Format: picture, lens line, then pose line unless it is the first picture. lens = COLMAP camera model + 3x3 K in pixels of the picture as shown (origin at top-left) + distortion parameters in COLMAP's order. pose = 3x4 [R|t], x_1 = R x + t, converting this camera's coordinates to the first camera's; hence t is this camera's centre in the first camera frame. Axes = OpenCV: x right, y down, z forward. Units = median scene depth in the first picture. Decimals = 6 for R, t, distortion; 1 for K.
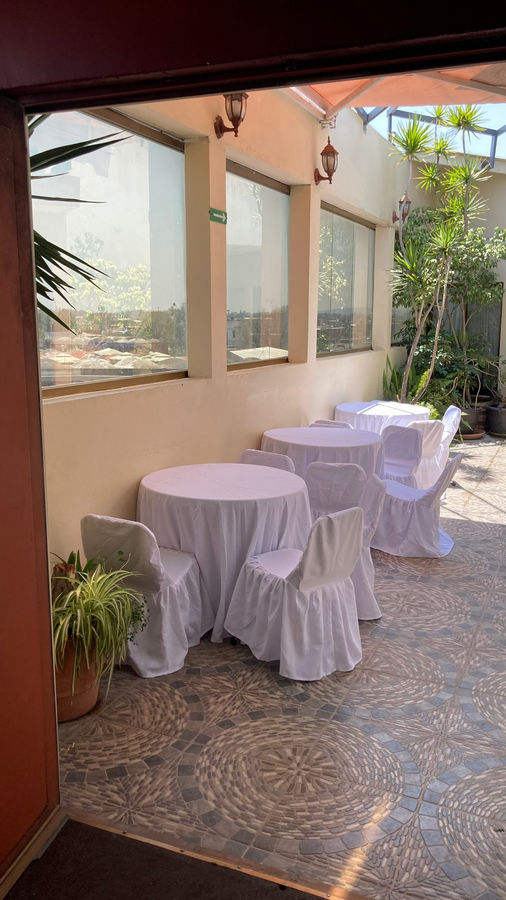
lens RADIAL K [[743.6, 0, 254.0], [0, 743.6, 449.8], [0, 0, 1]] dist [0.027624, -0.017559]
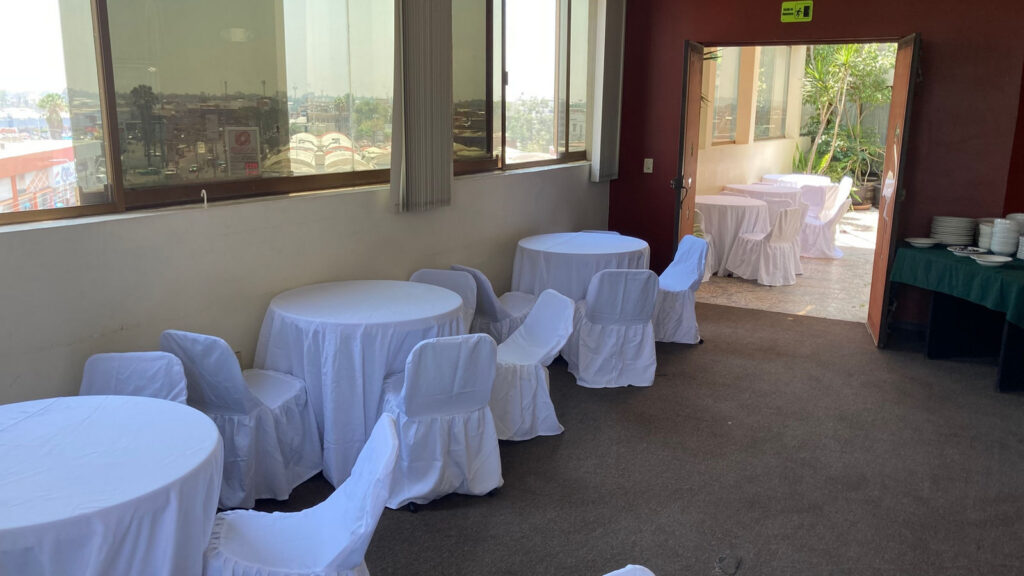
lens RADIAL K [[846.0, 0, 514.5], [0, 846.0, 293.5], [0, 0, 1]] dist [0.027624, -0.017559]
pose [[0.993801, 0.033304, -0.106069, -0.267914], [-0.029188, 0.998768, 0.040130, 0.169250], [0.107275, -0.036785, 0.993549, -1.002727]]
